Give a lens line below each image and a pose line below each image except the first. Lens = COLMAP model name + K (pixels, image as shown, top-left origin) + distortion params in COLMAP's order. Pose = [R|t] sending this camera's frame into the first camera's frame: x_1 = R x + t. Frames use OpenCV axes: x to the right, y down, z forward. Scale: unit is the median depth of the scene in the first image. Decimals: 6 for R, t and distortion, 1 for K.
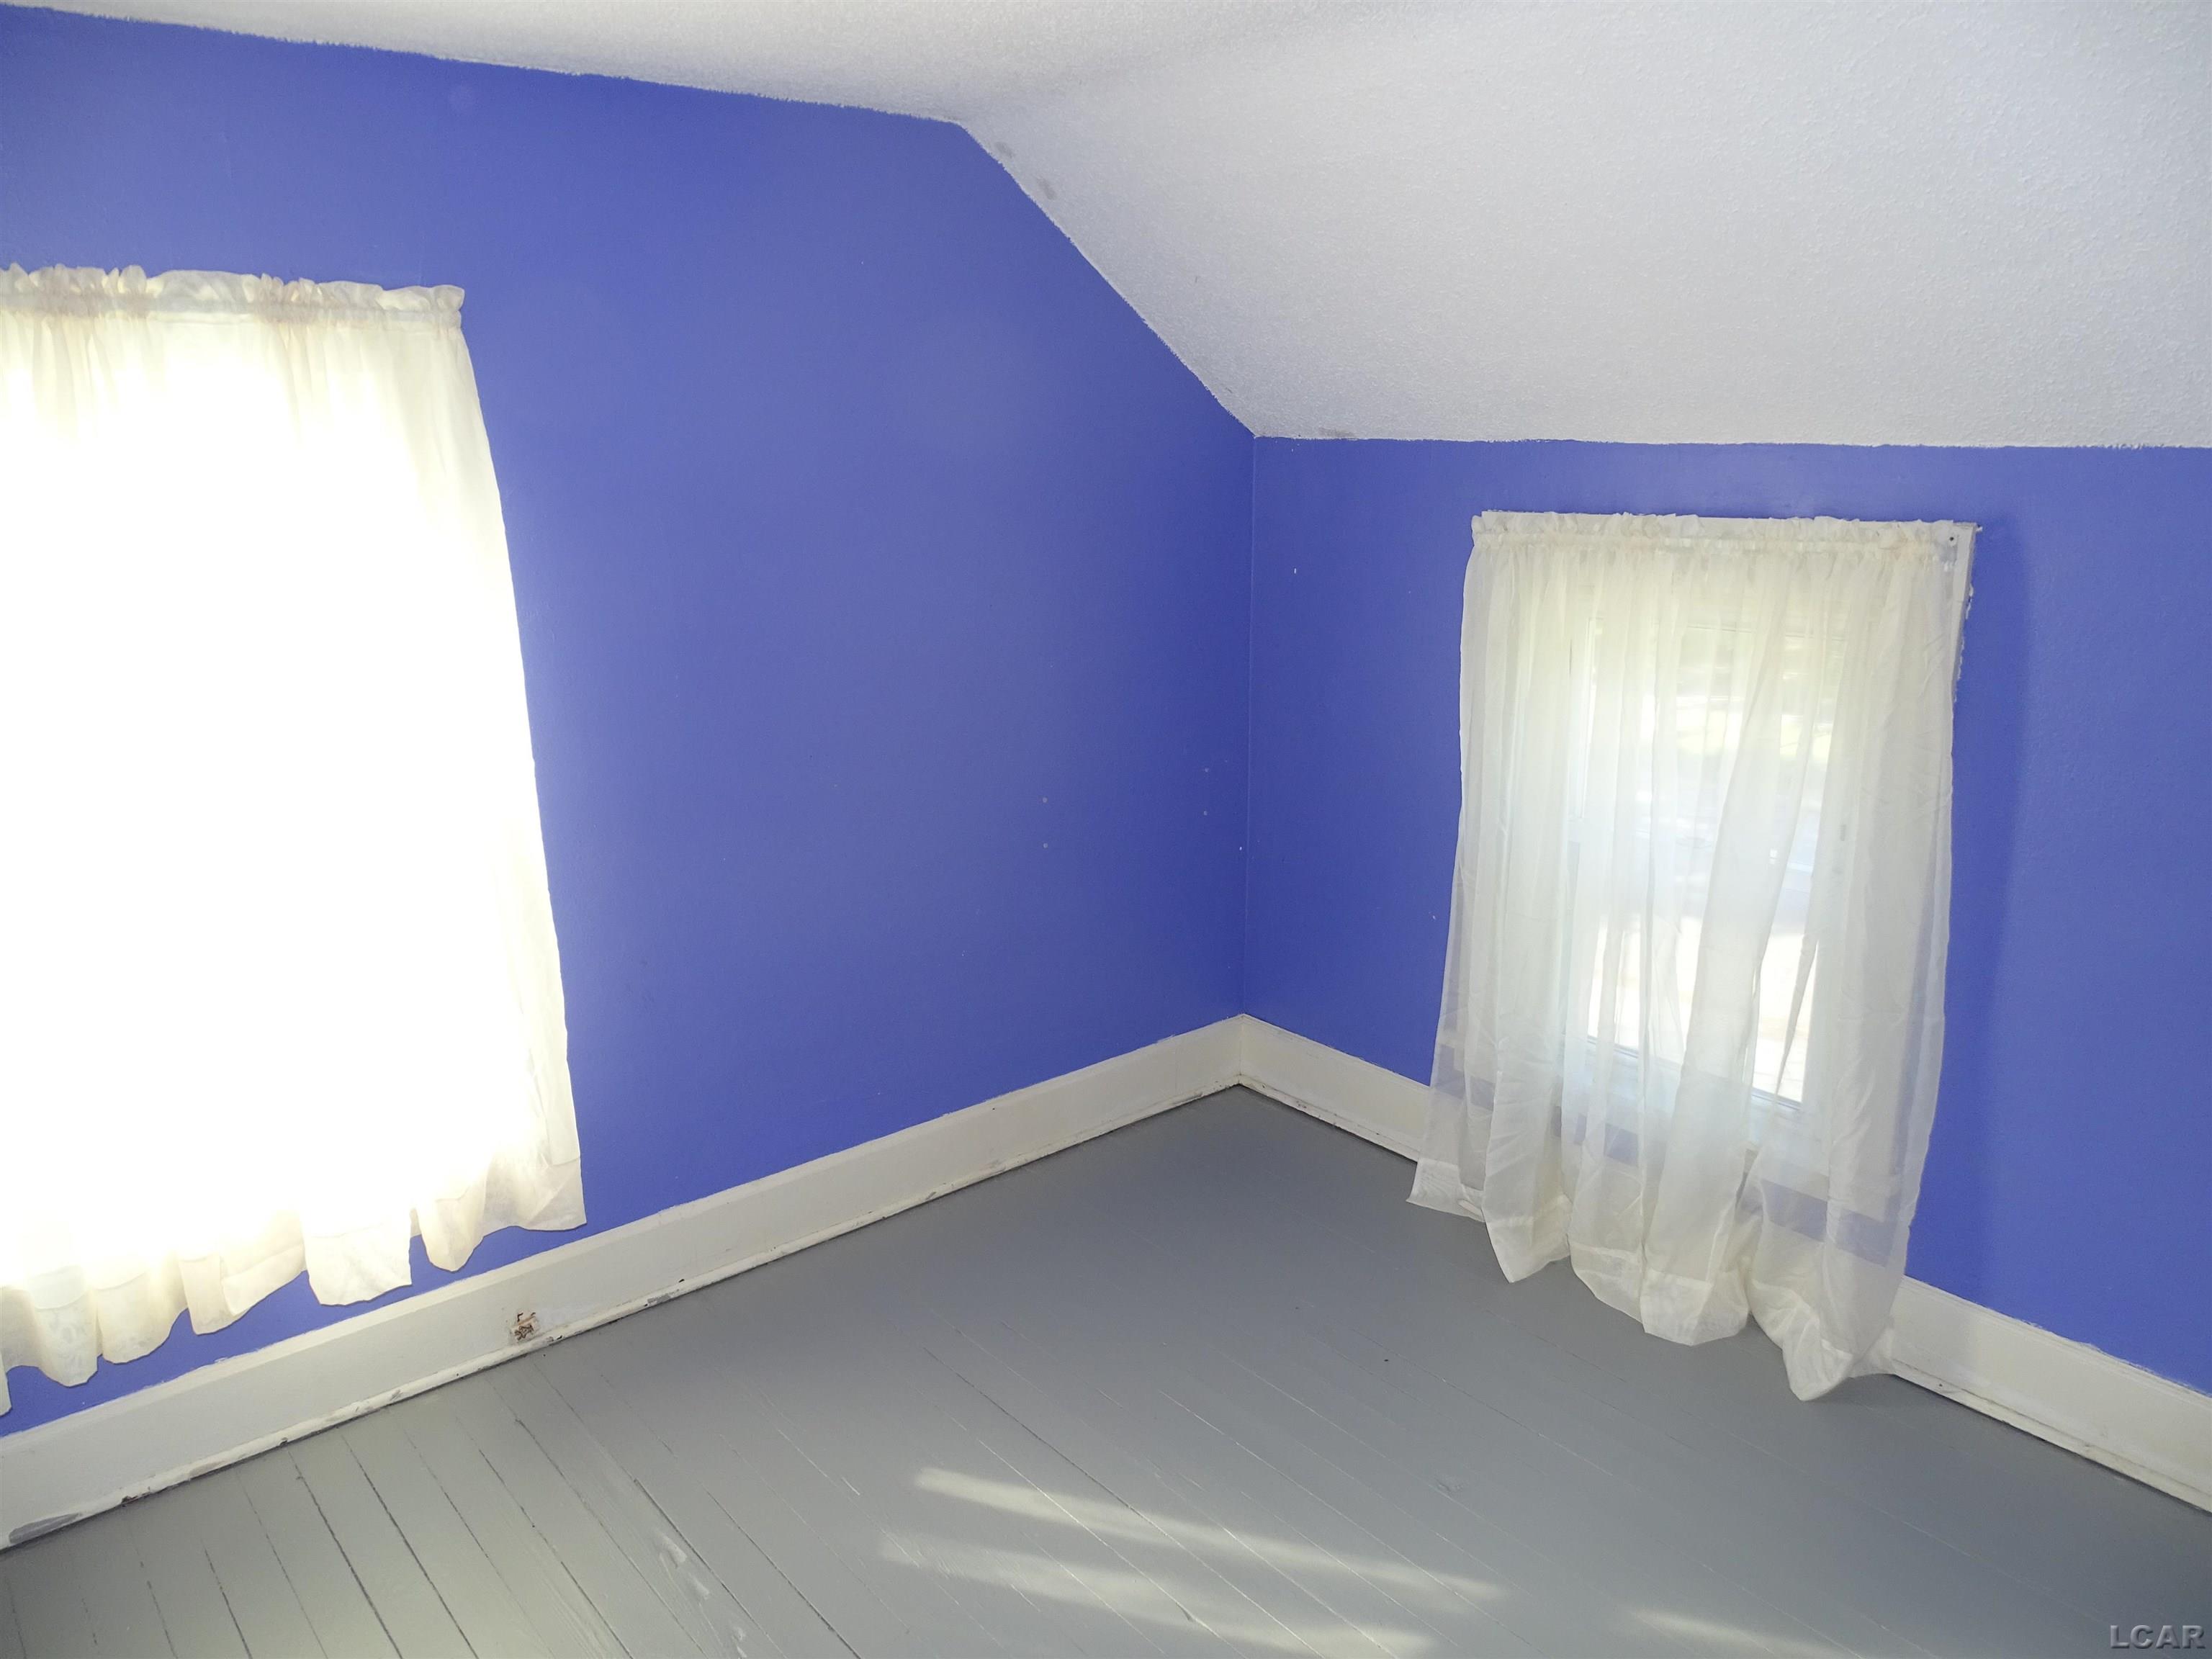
lens RADIAL K [[1564.8, 0, 1109.4], [0, 1564.8, 835.2], [0, 0, 1]] dist [0.006648, -0.001419]
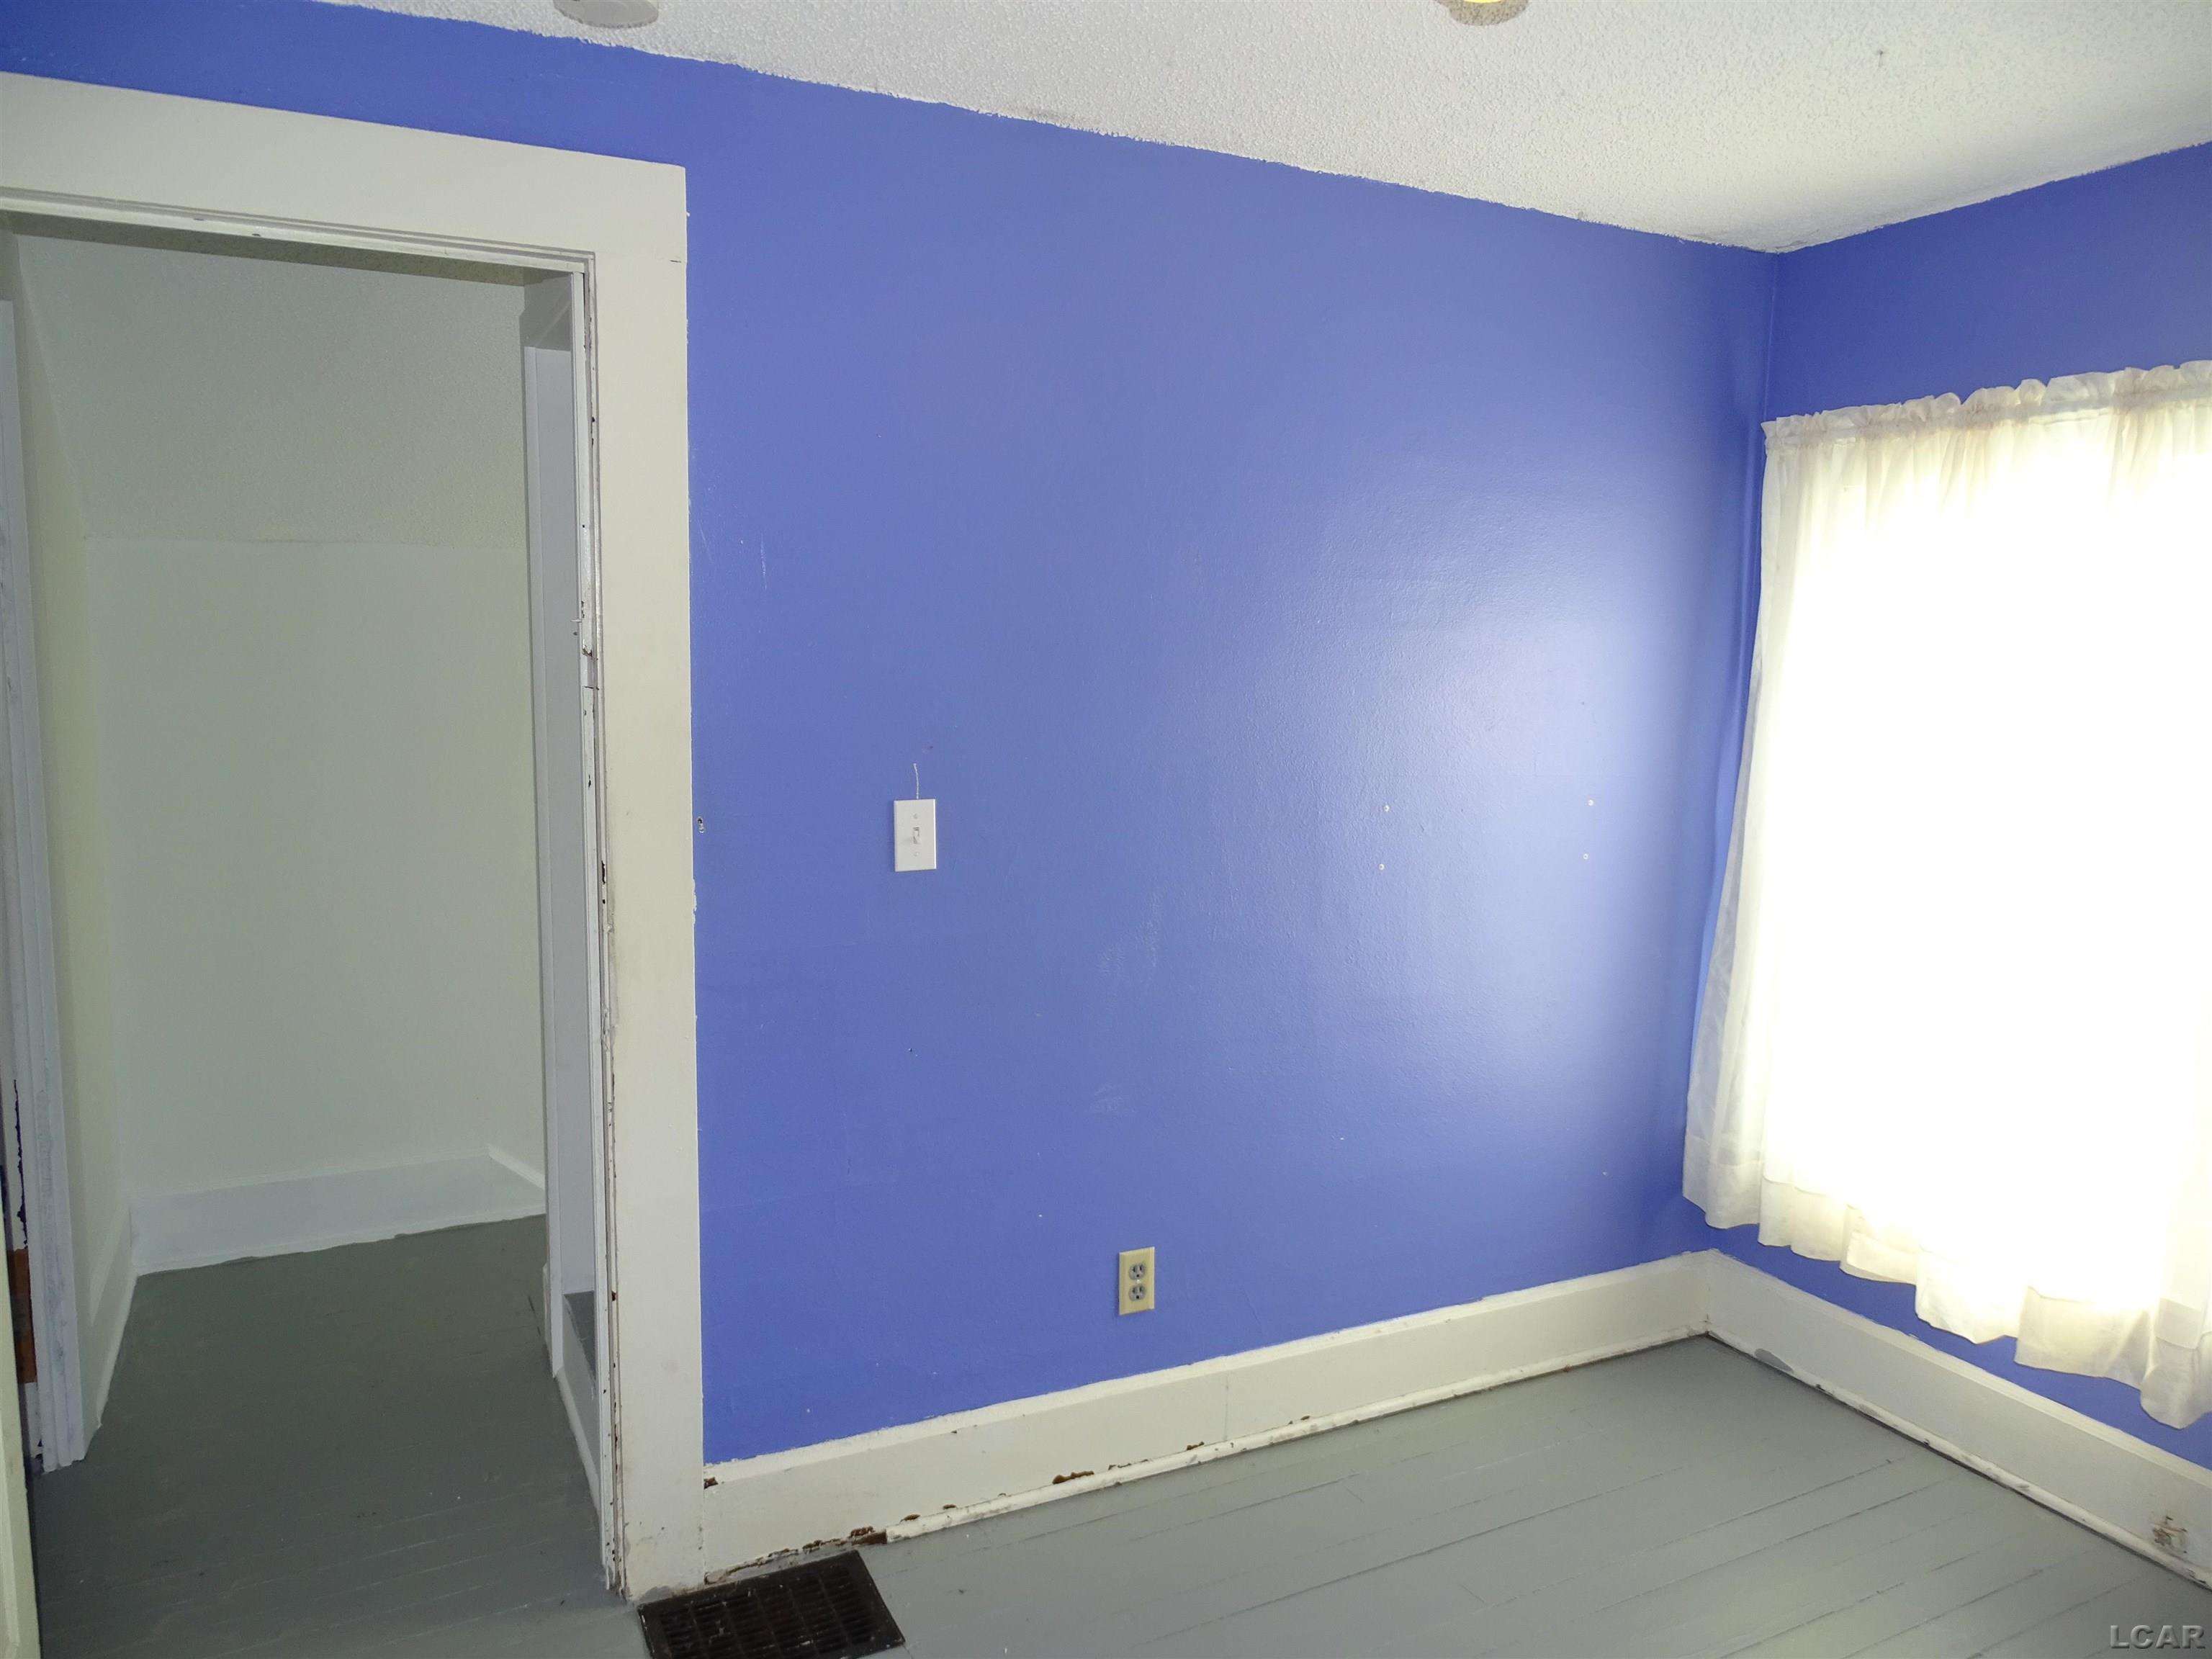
lens RADIAL K [[1564.8, 0, 1107.7], [0, 1564.8, 824.5], [0, 0, 1]] dist [0.006648, -0.001419]
pose [[-0.214709, 0.149888, -0.965108, 0.648627], [-0.229745, 0.952674, 0.199069, -0.118353], [0.949272, 0.264471, -0.170112, 0.605563]]
